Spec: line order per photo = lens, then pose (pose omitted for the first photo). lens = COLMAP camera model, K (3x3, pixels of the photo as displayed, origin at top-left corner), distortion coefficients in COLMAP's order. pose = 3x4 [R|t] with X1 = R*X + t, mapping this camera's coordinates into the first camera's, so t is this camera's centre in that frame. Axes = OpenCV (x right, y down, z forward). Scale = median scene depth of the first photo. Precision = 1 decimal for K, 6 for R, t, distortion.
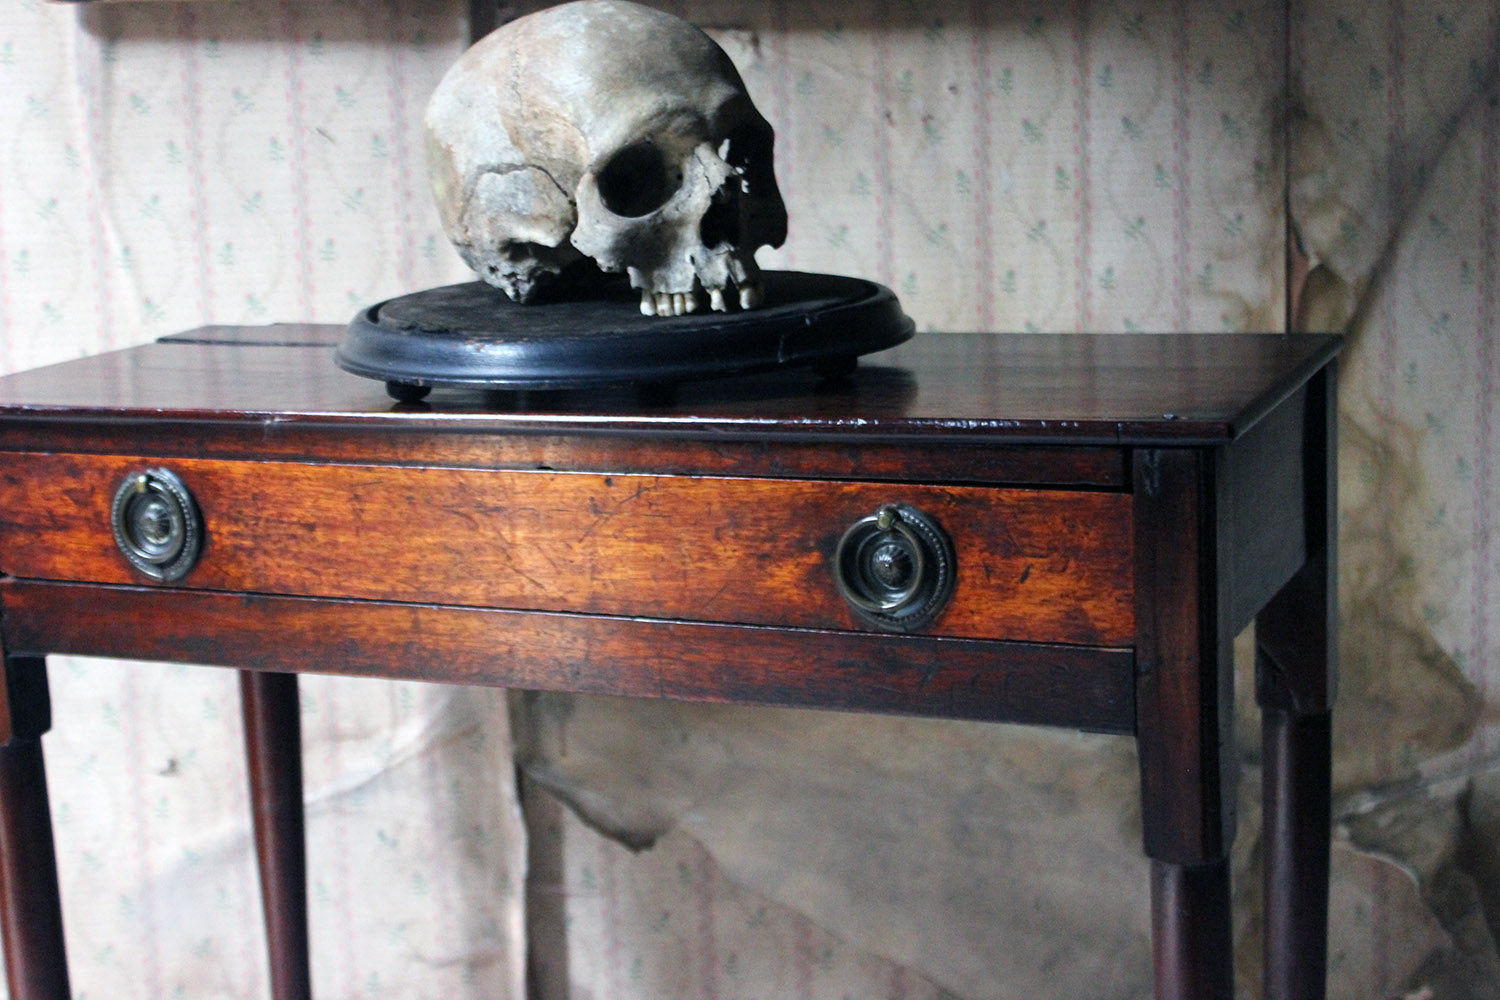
lens RADIAL K [[2373.9, 0, 737.7], [0, 2373.9, 496.5], [0, 0, 1]] dist [-0.010392, 0.000000]
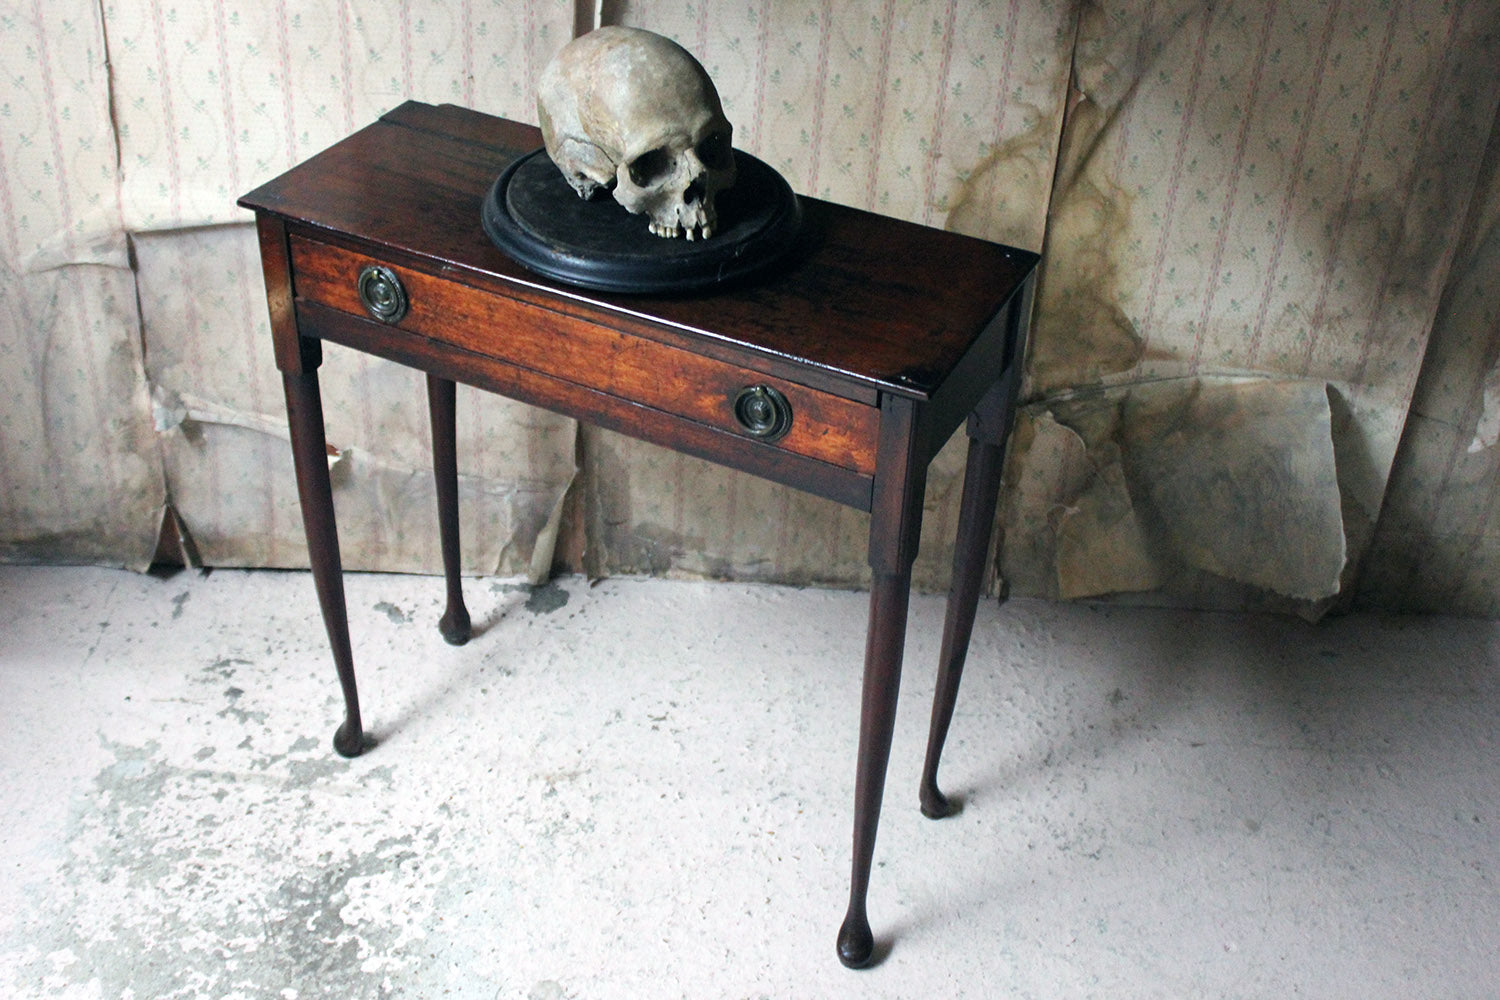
lens RADIAL K [[1802.4, 0, 726.2], [0, 1802.4, 498.8], [0, 0, 1]] dist [-0.054095, 0.000000]
pose [[0.994732, 0.102451, -0.003408, 0.031622], [-0.092370, 0.910271, 0.403576, -0.321723], [0.044449, -0.401135, 0.914940, -0.249187]]
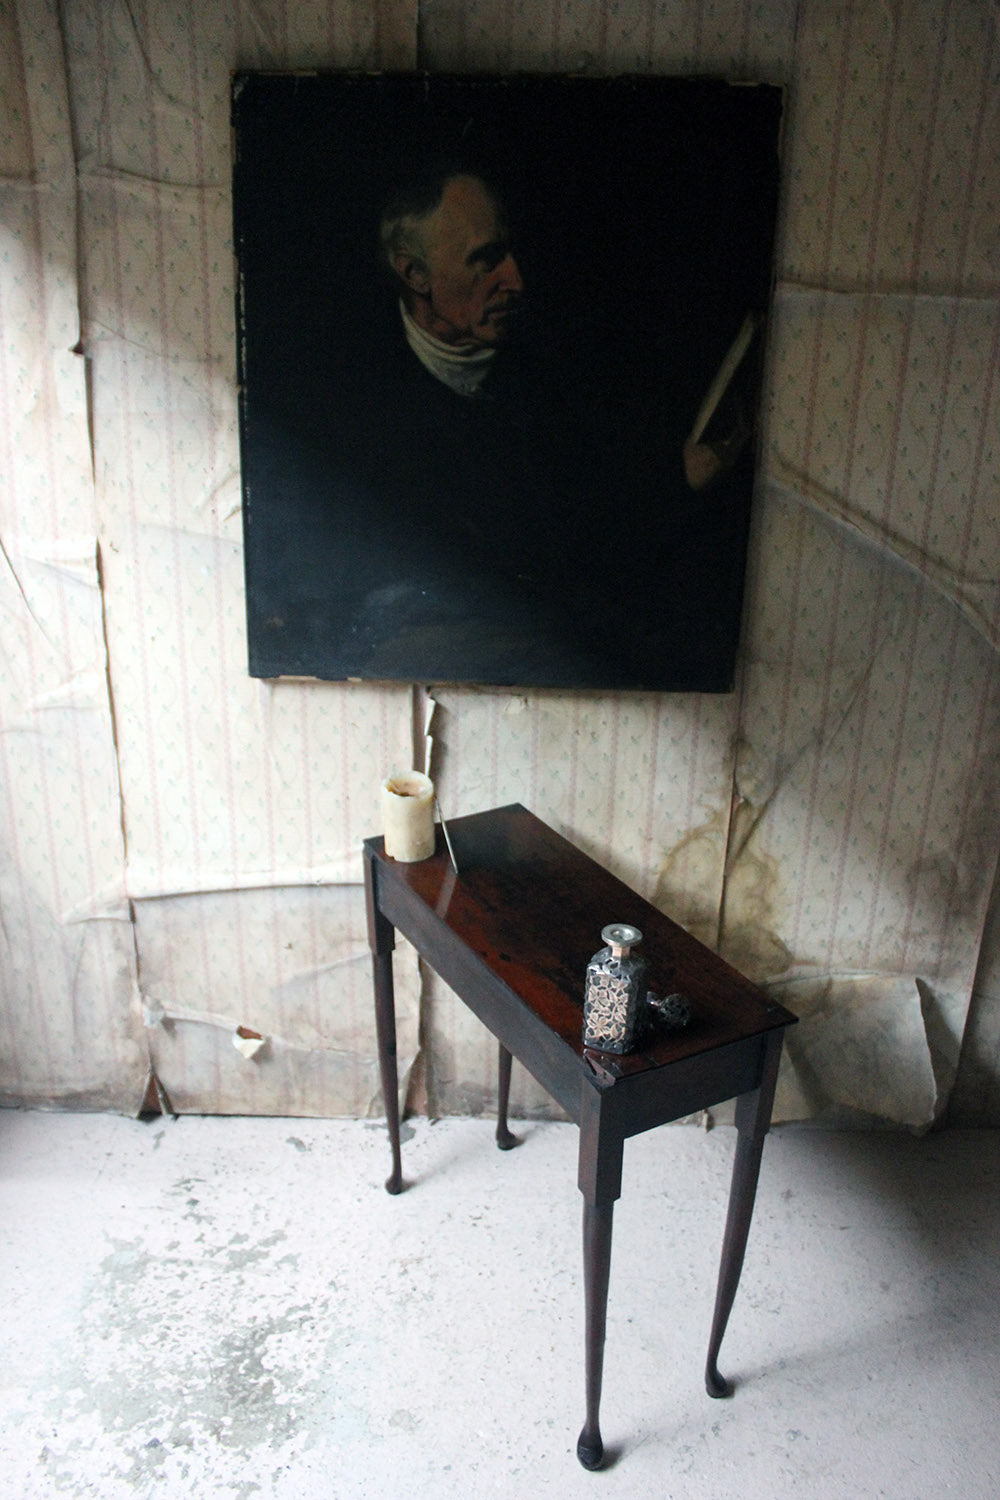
lens RADIAL K [[1226.8, 0, 481.5], [0, 1226.8, 775.6], [0, 0, 1]] dist [-0.148339, 0.127055]
pose [[0.995563, 0.072137, -0.060423, 0.043633], [-0.057333, 0.974175, 0.218393, -0.390418], [0.074617, -0.213959, 0.973989, -0.275258]]
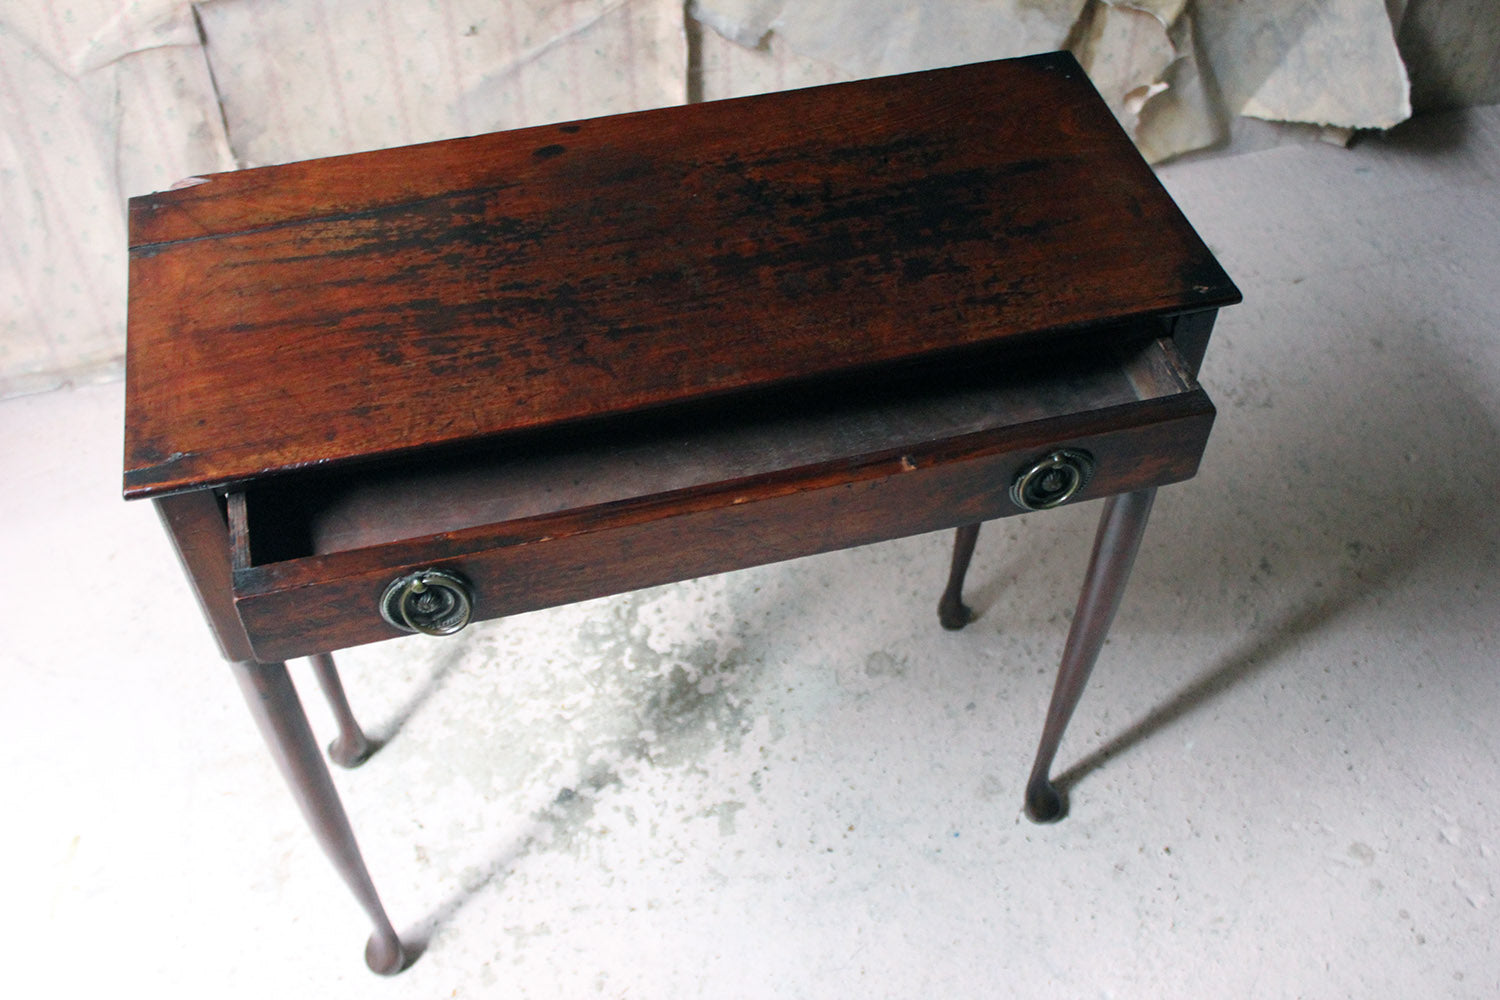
lens RADIAL K [[1571.6, 0, 741.7], [0, 1571.6, 504.4], [0, 0, 1]] dist [-0.078318, 0.000000]
pose [[0.969461, -0.158440, 0.187196, -0.318110], [0.005258, 0.776551, 0.630032, -0.310194], [-0.245190, -0.609807, 0.753669, -0.043051]]
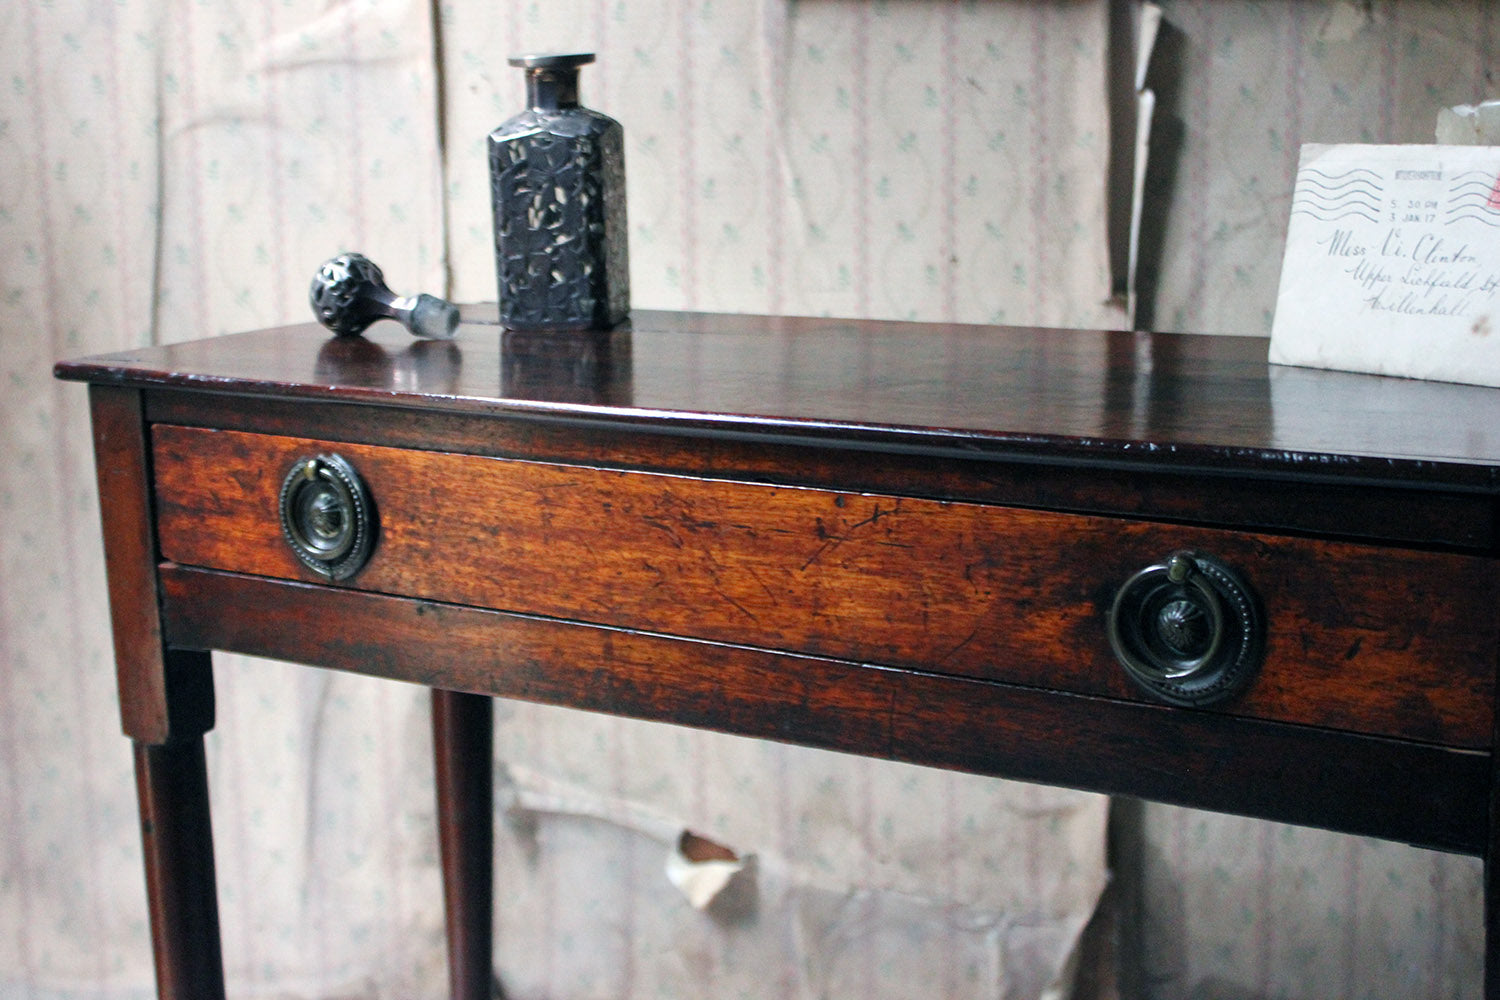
lens RADIAL K [[2058.7, 0, 756.9], [0, 2058.7, 498.1], [0, 0, 1]] dist [-0.012312, 0.000000]
pose [[0.983405, 0.051114, -0.174077, -0.093296], [-0.044839, 0.998201, 0.039794, 0.011444], [0.175798, -0.031328, 0.983928, 0.001570]]
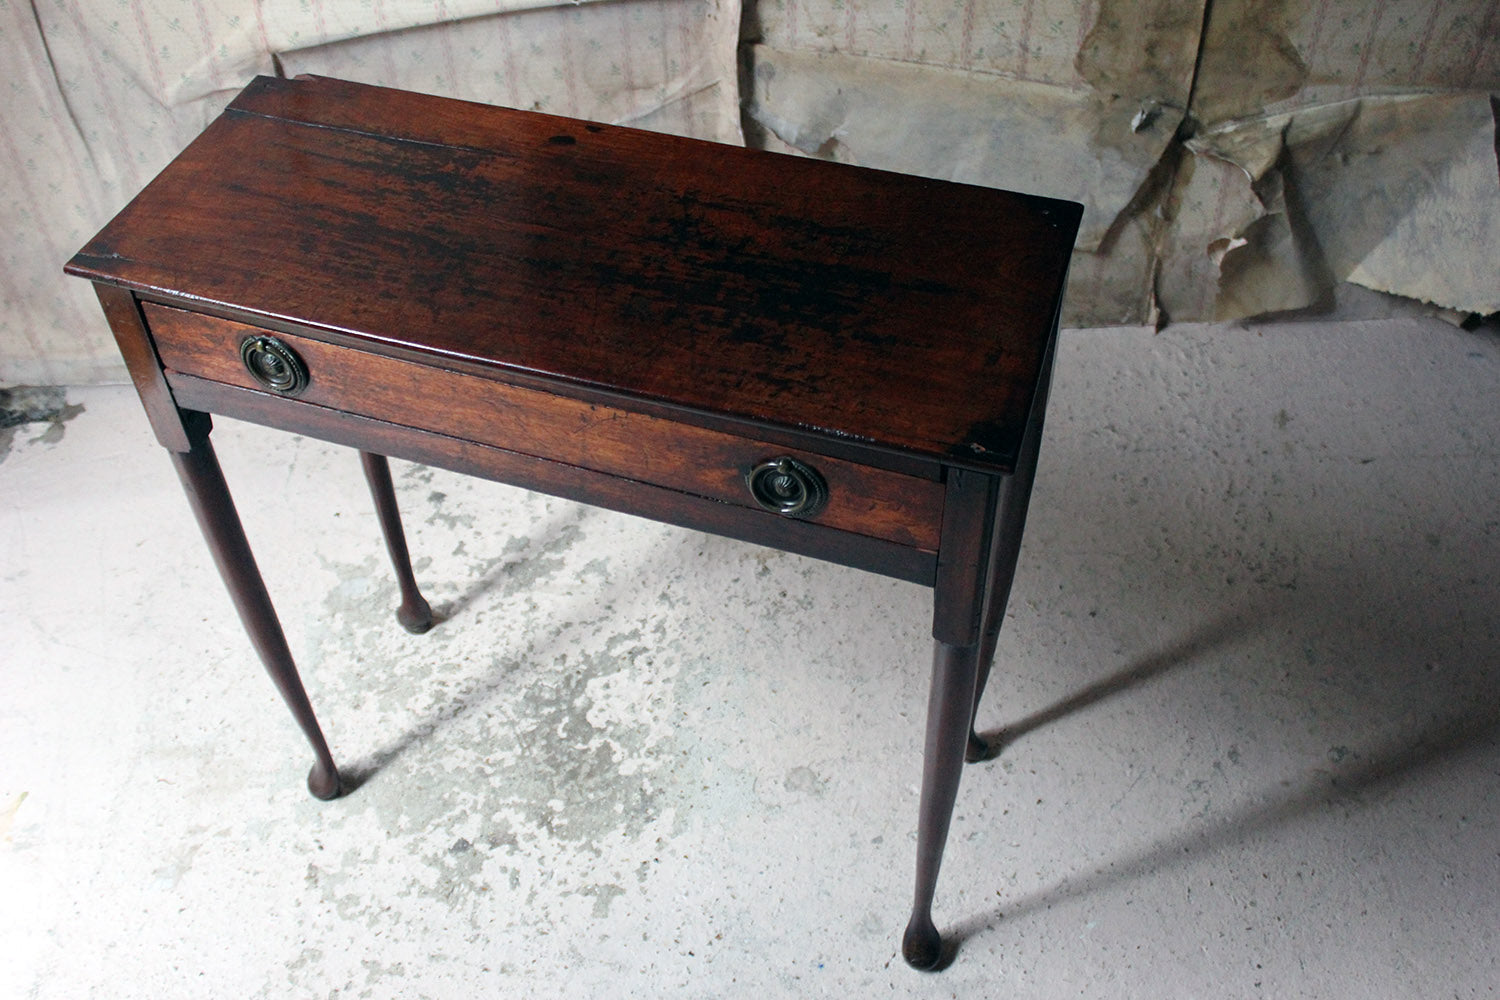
lens RADIAL K [[1564.9, 0, 739.2], [0, 1564.9, 490.1], [0, 0, 1]] dist [-0.074134, 0.000000]
pose [[0.999919, 0.008760, 0.009245, -0.103883], [-0.012528, 0.807118, 0.590258, -0.330994], [-0.002291, -0.590326, 0.807162, -0.062014]]
